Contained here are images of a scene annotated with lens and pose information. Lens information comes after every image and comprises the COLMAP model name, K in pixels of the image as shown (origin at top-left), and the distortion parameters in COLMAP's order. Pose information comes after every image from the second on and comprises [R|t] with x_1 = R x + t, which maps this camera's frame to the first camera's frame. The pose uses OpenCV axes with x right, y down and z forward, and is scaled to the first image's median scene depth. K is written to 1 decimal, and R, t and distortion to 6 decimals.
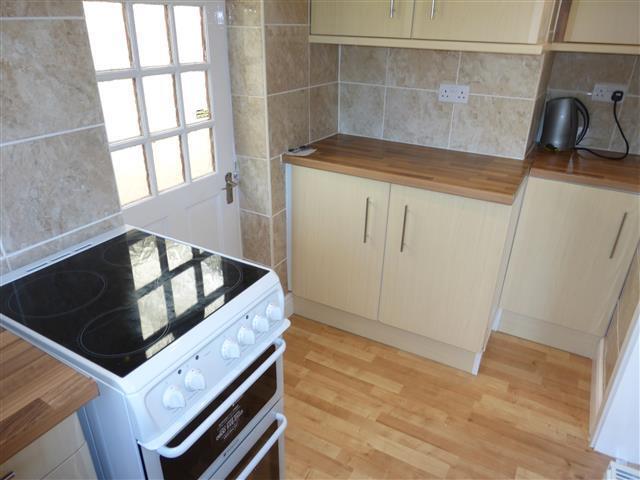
lens RADIAL K [[464.1, 0, 319.6], [0, 464.1, 240.6], [0, 0, 1]] dist [-0.005132, 0.000674]
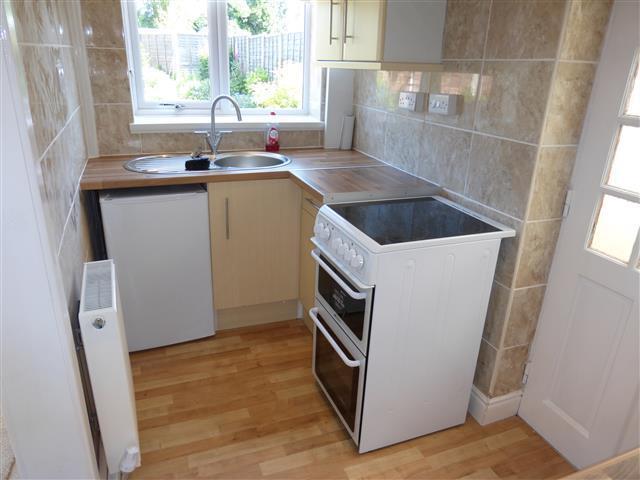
lens RADIAL K [[464.1, 0, 318.9], [0, 464.1, 240.8], [0, 0, 1]] dist [-0.005132, 0.000674]
pose [[-0.614518, 0.248913, -0.748605, 0.884272], [-0.386992, 0.731791, 0.560998, -0.551100], [0.687462, 0.634447, -0.353372, 1.249635]]
